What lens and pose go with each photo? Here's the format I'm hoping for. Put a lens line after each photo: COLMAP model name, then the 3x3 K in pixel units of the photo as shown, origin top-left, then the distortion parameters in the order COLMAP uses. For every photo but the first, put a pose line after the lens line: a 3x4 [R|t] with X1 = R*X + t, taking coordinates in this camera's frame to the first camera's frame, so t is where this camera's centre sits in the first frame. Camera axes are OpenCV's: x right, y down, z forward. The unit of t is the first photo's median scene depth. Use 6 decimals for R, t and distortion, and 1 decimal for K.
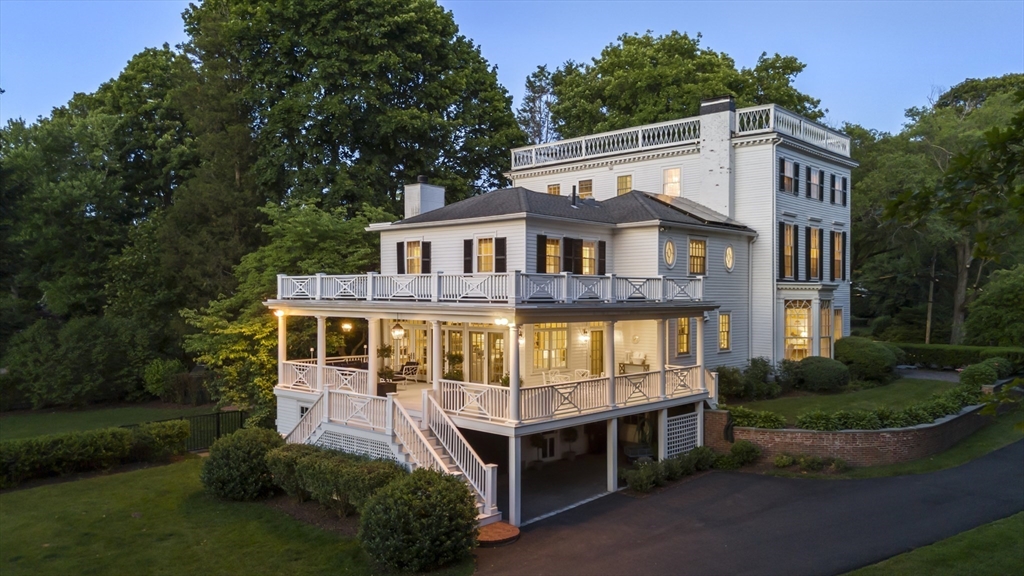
lens RADIAL K [[756.4, 0, 512.0], [0, 756.4, 288.0], [0, 0, 1]] dist [0.093364, -0.099664]
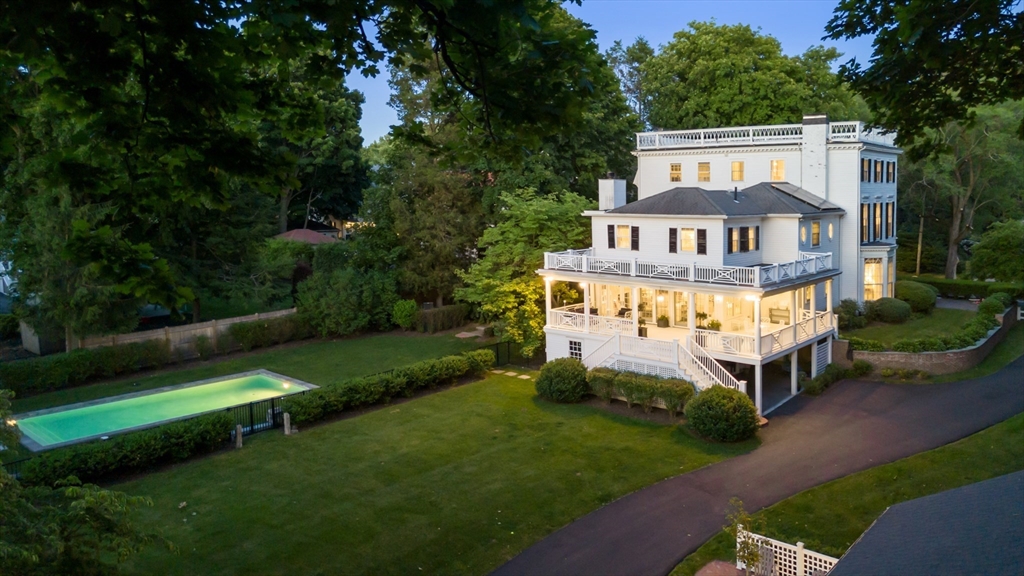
lens RADIAL K [[742.8, 0, 511.4], [0, 742.8, 227.4], [0, 0, 1]] dist [0.034474, -0.006897]
pose [[0.998997, -0.009443, 0.043762, -0.411384], [0.007080, 0.998524, 0.053852, -0.136976], [-0.044206, -0.053488, 0.997589, -0.416559]]
